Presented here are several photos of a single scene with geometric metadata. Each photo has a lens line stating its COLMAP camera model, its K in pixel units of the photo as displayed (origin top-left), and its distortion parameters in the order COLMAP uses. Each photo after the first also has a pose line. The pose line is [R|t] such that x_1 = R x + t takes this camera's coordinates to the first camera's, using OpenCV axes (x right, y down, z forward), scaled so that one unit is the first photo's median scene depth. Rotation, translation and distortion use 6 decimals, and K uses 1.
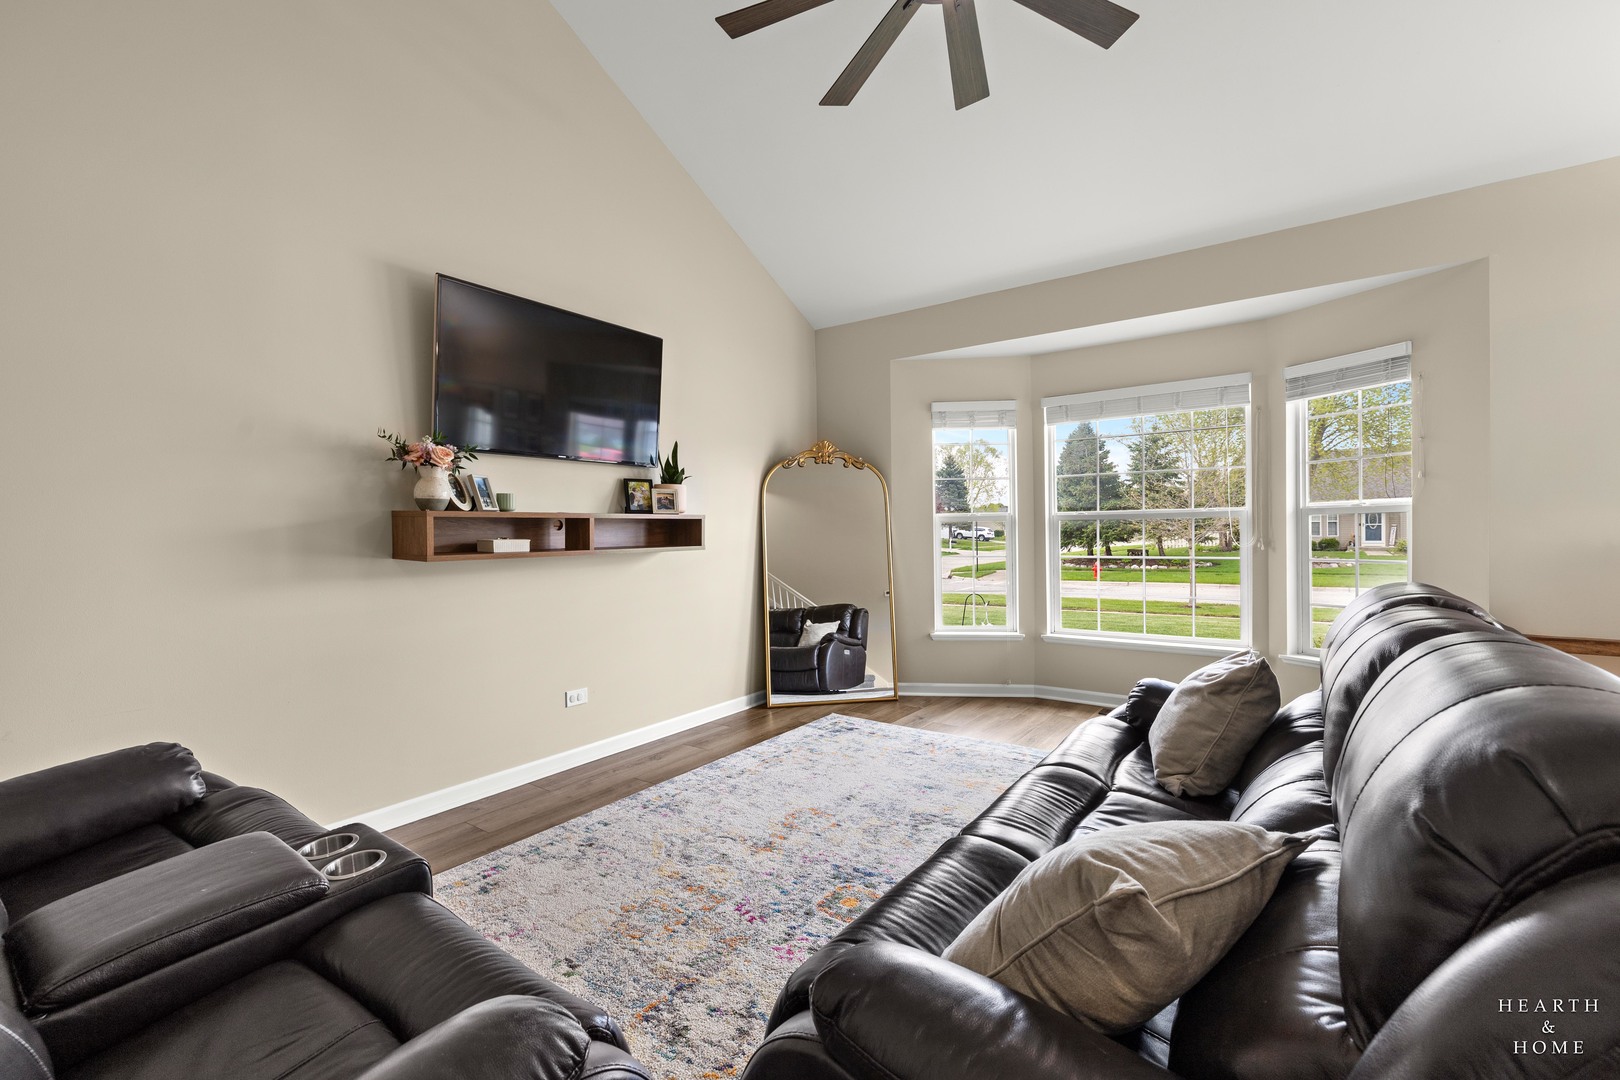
lens RADIAL K [[680.4, 0, 804.8], [0, 680.4, 552.1], [0, 0, 1]] dist [0.000174, 0.001050]
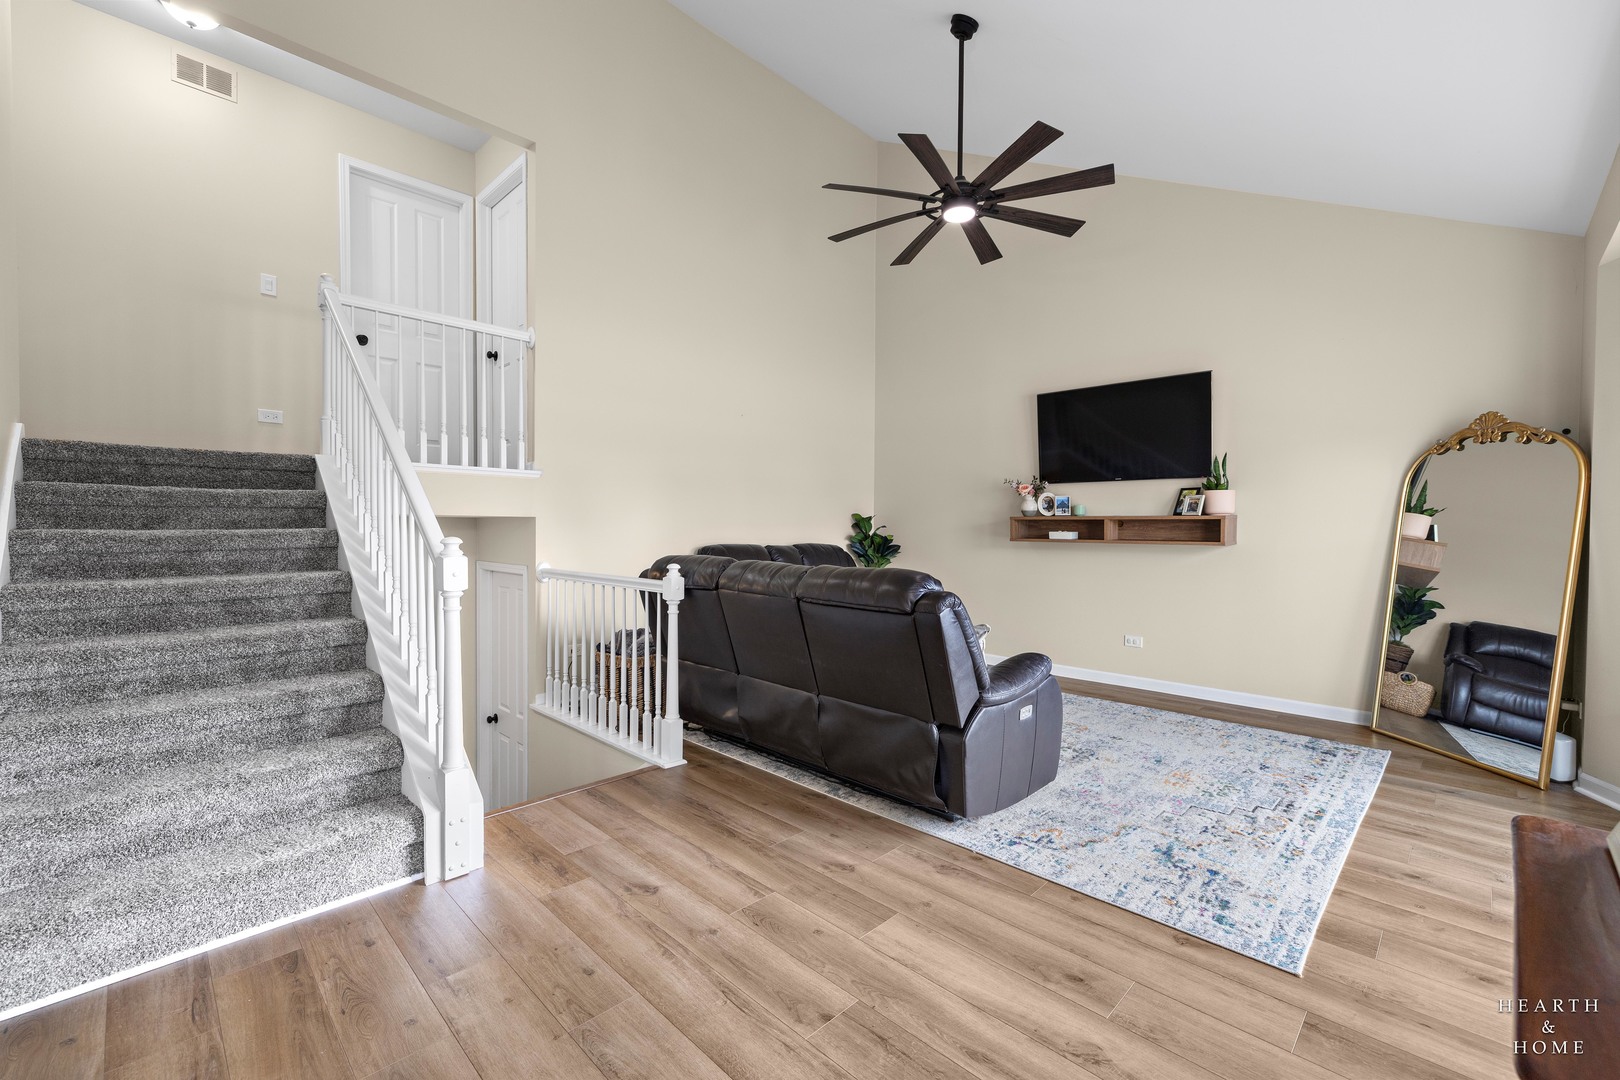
lens RADIAL K [[680.4, 0, 805.5], [0, 680.4, 541.4], [0, 0, 1]] dist [0.000174, 0.001050]
pose [[-0.154571, 0.029987, -0.987526, 1.403397], [-0.036926, 0.998666, 0.036105, -0.032043], [0.987291, 0.042046, -0.153258, 0.605657]]
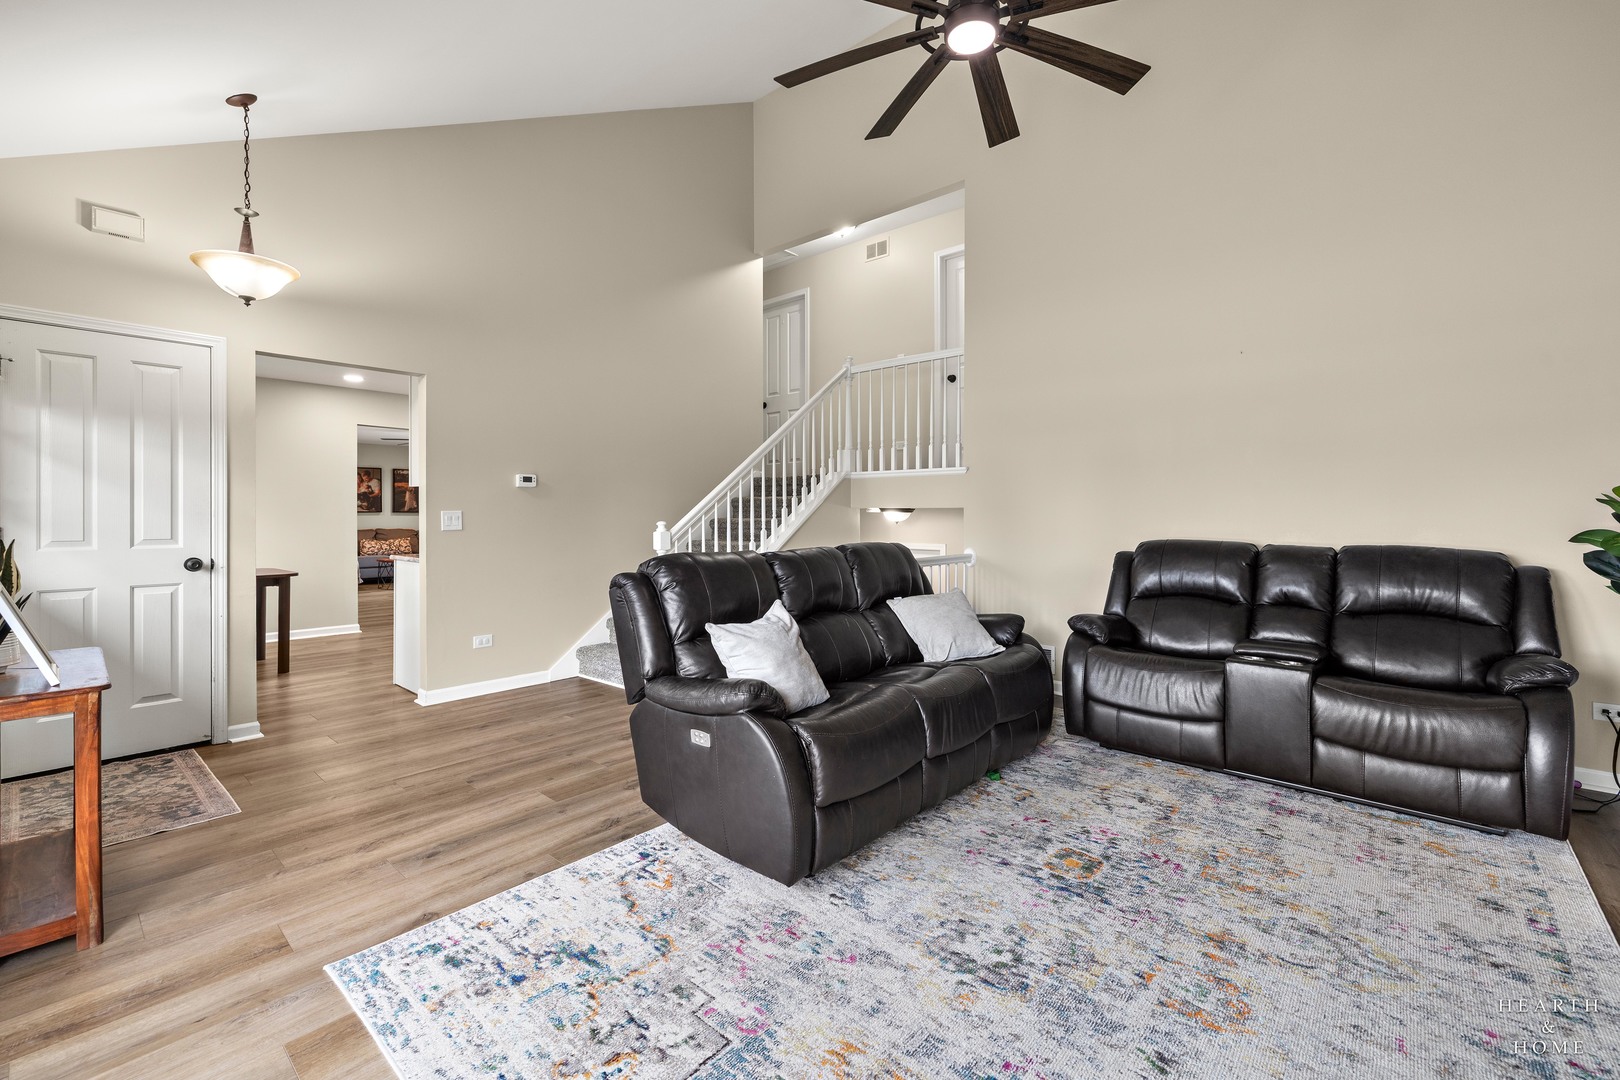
lens RADIAL K [[680.4, 0, 802.5], [0, 680.4, 524.3], [0, 0, 1]] dist [0.000174, 0.001050]
pose [[-0.995023, 0.009087, 0.099233, 0.271801], [0.013896, 0.998757, 0.047875, -0.054455], [-0.098675, 0.049016, -0.993912, 1.495548]]
